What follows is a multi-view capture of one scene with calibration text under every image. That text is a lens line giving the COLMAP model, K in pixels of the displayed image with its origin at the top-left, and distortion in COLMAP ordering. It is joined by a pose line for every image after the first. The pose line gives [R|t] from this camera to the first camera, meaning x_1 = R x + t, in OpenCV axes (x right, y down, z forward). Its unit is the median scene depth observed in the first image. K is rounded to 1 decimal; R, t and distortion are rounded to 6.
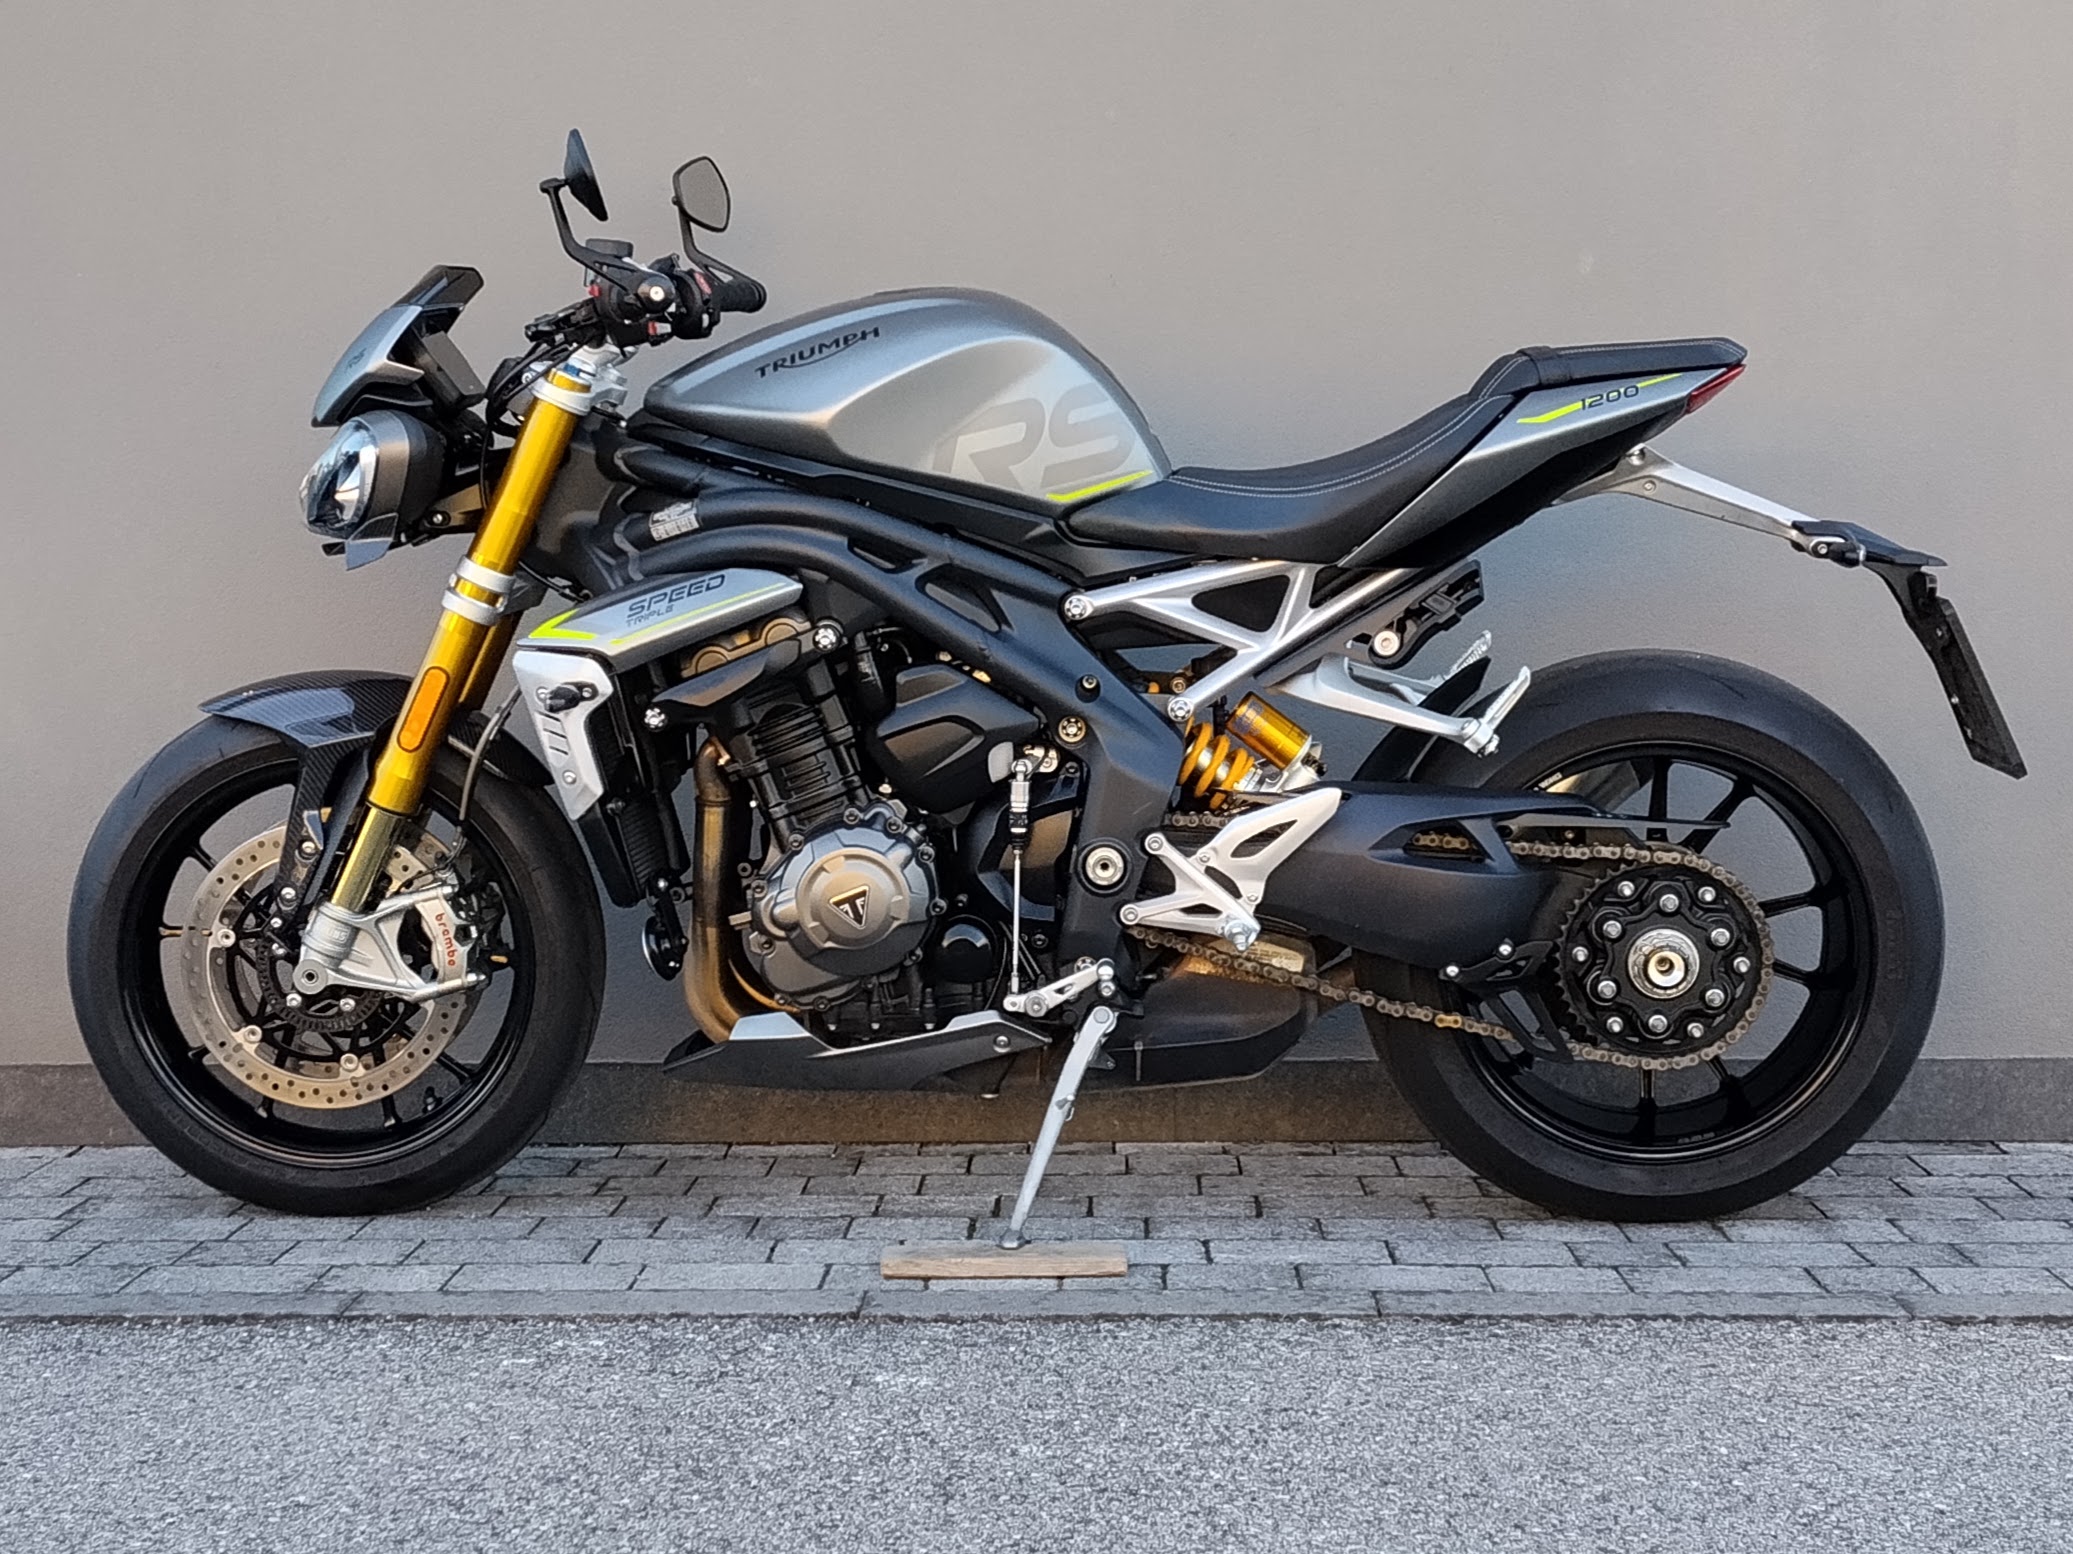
lens RADIAL K [[3458.7, 0, 1040.4], [0, 3458.7, 604.2], [0, 0, 1]] dist [0.087737, -0.312608]
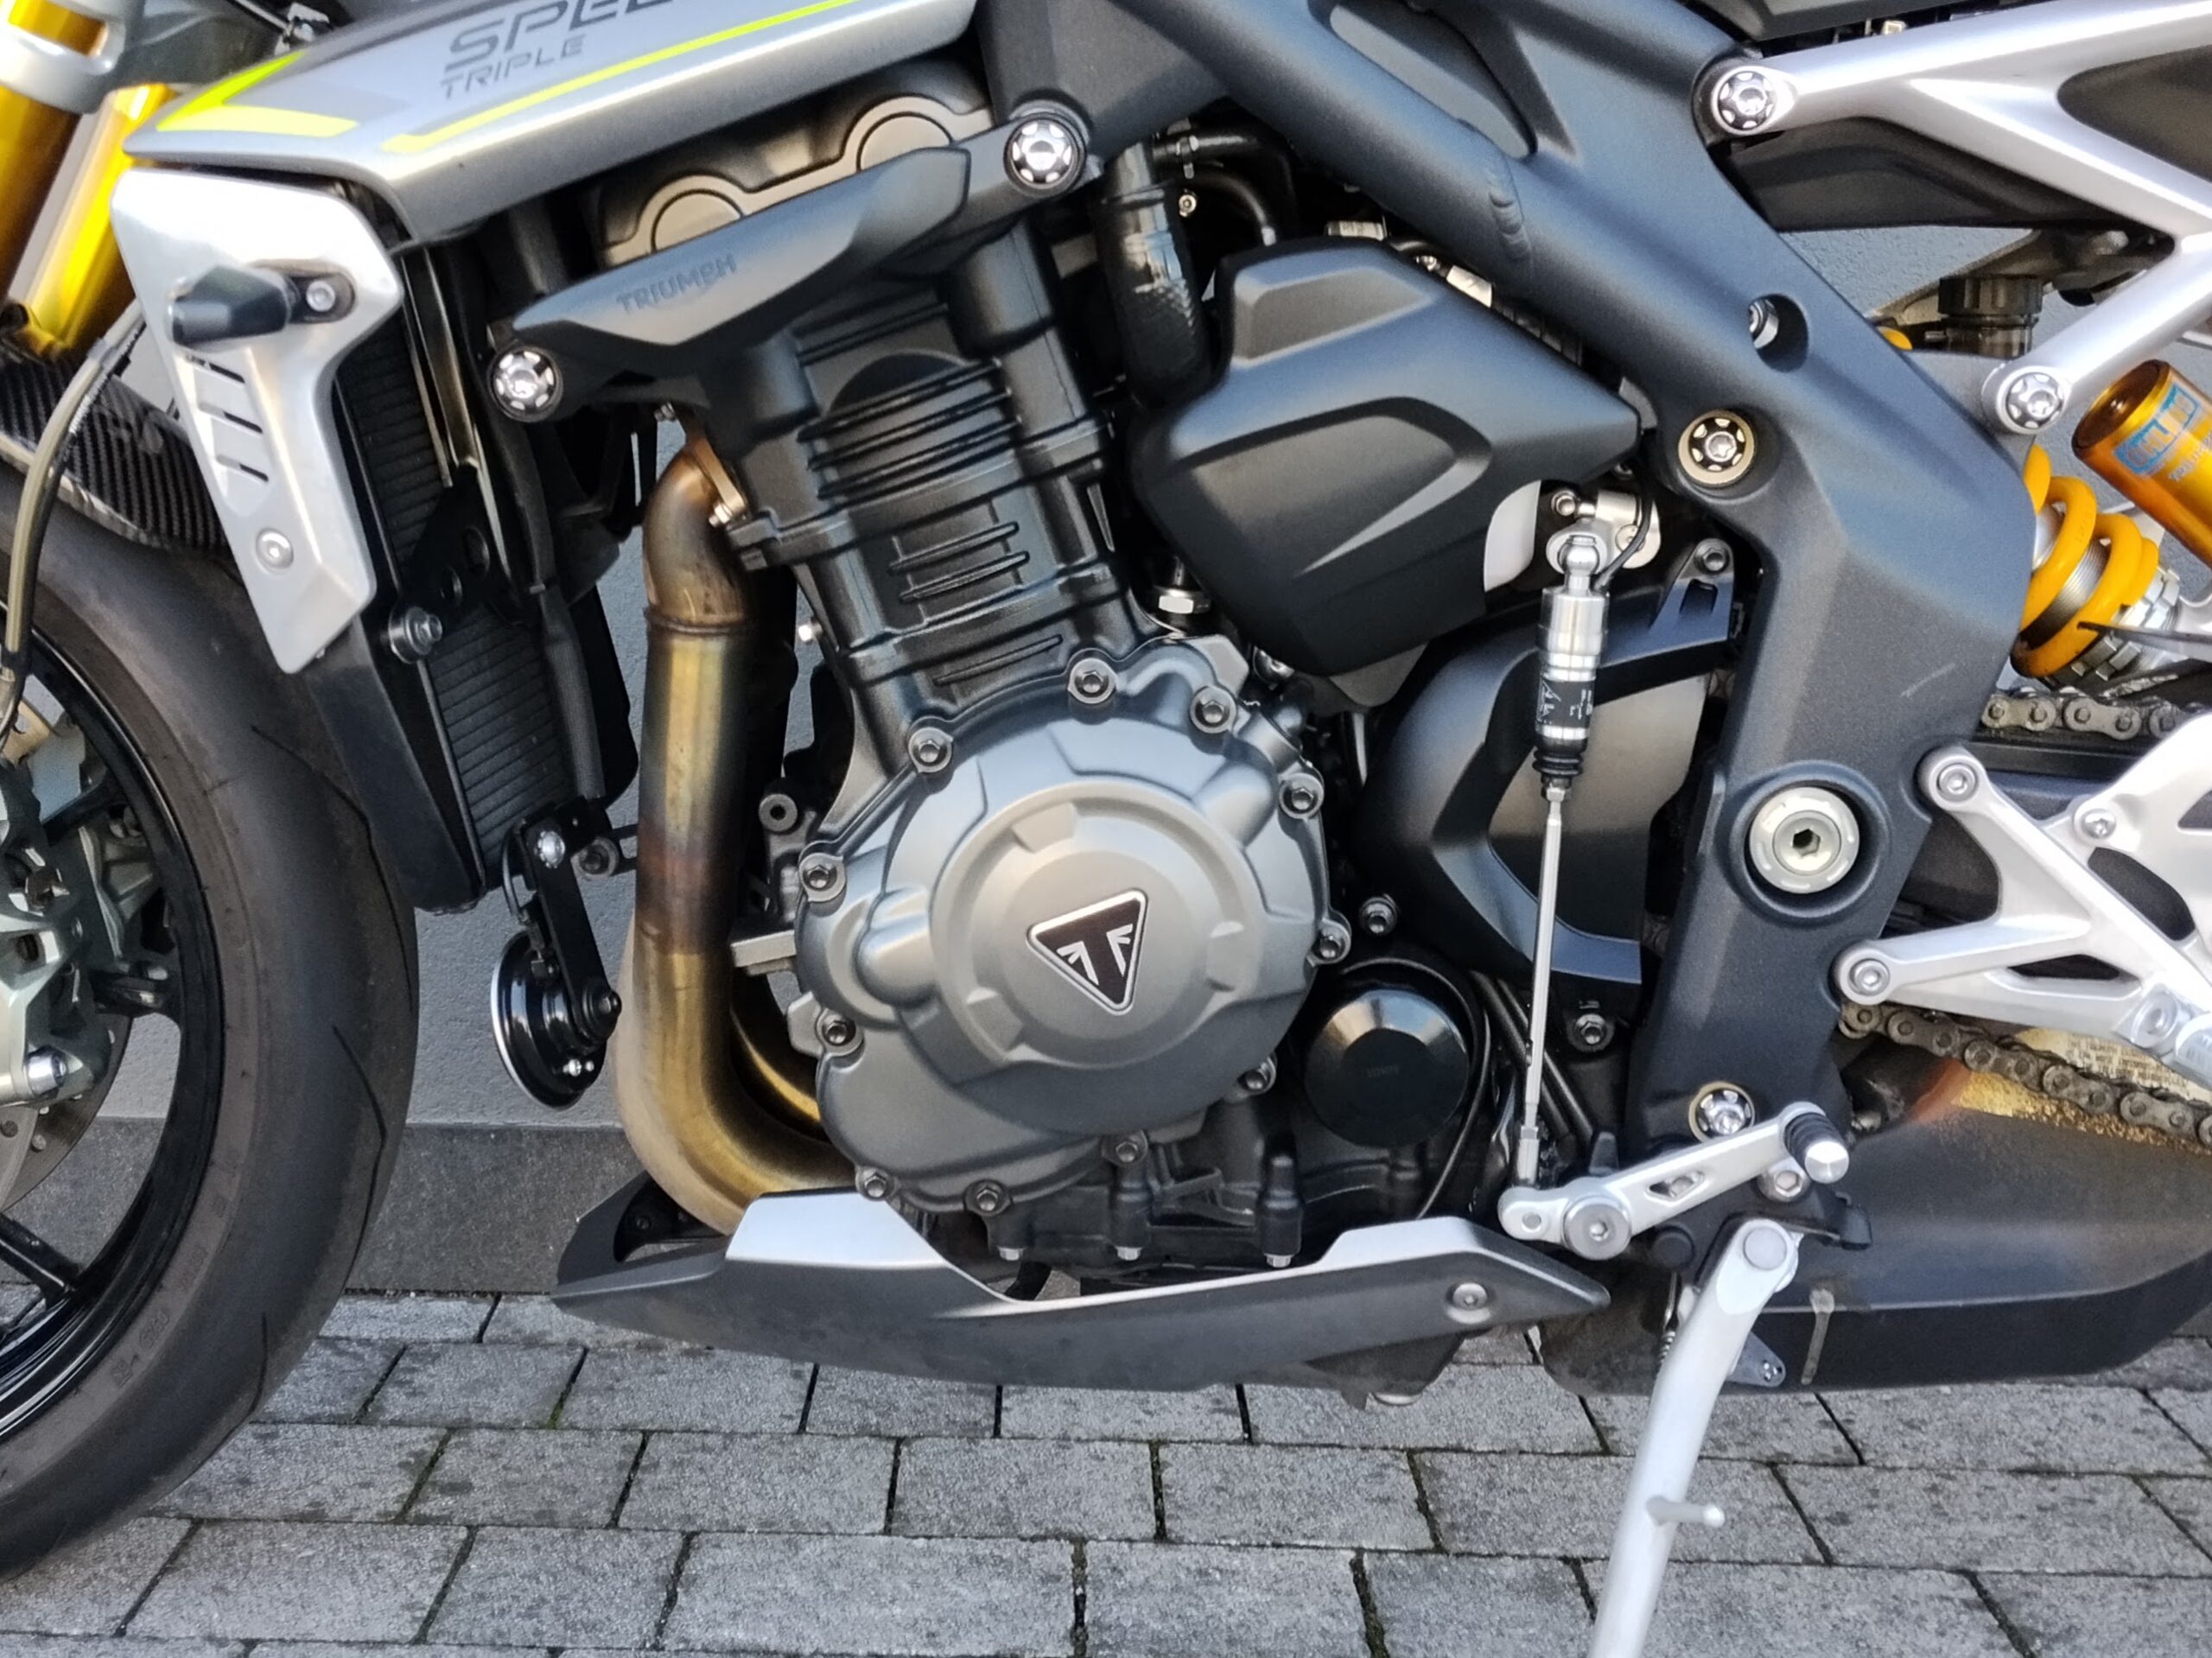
lens RADIAL K [[3441.1, 0, 1100.4], [0, 3441.1, 559.4], [0, 0, 1]] dist [0.037322, -0.053107]
pose [[0.999479, 0.026101, 0.018993, -0.060172], [-0.027210, 0.997787, 0.060671, 0.027824], [-0.017367, -0.061156, 0.997977, 0.651181]]
